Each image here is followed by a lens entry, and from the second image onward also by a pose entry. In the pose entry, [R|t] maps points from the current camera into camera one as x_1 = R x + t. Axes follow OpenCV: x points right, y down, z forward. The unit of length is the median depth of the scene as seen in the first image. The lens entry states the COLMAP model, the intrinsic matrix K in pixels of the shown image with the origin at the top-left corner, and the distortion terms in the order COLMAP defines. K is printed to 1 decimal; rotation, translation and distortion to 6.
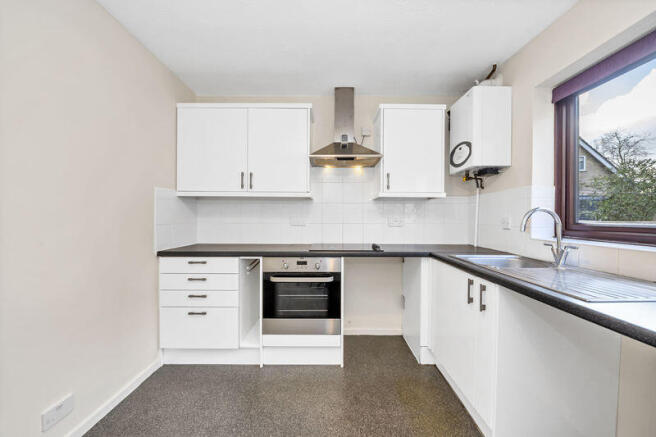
lens RADIAL K [[267.6, 0, 328.0], [0, 267.6, 218.5], [0, 0, 1]] dist [-0.000272, -0.000010]
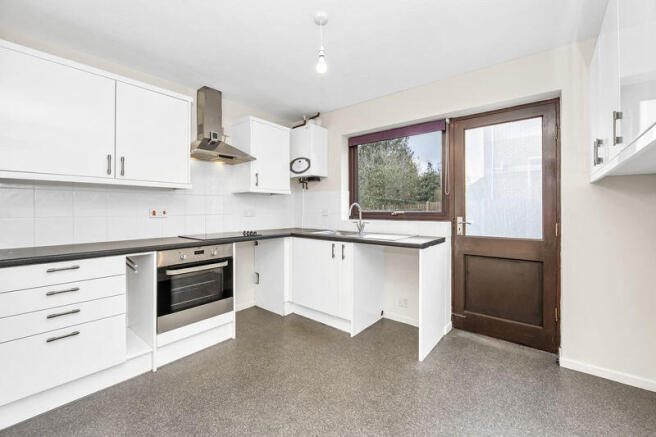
lens RADIAL K [[272.0, 0, 328.1], [0, 272.0, 206.9], [0, 0, 1]] dist [0.000107, -0.000003]
pose [[0.633968, 0.001841, 0.773357, -0.593133], [0.009021, 0.999912, -0.009775, 0.003694], [-0.773306, 0.013174, 0.633896, -0.063187]]
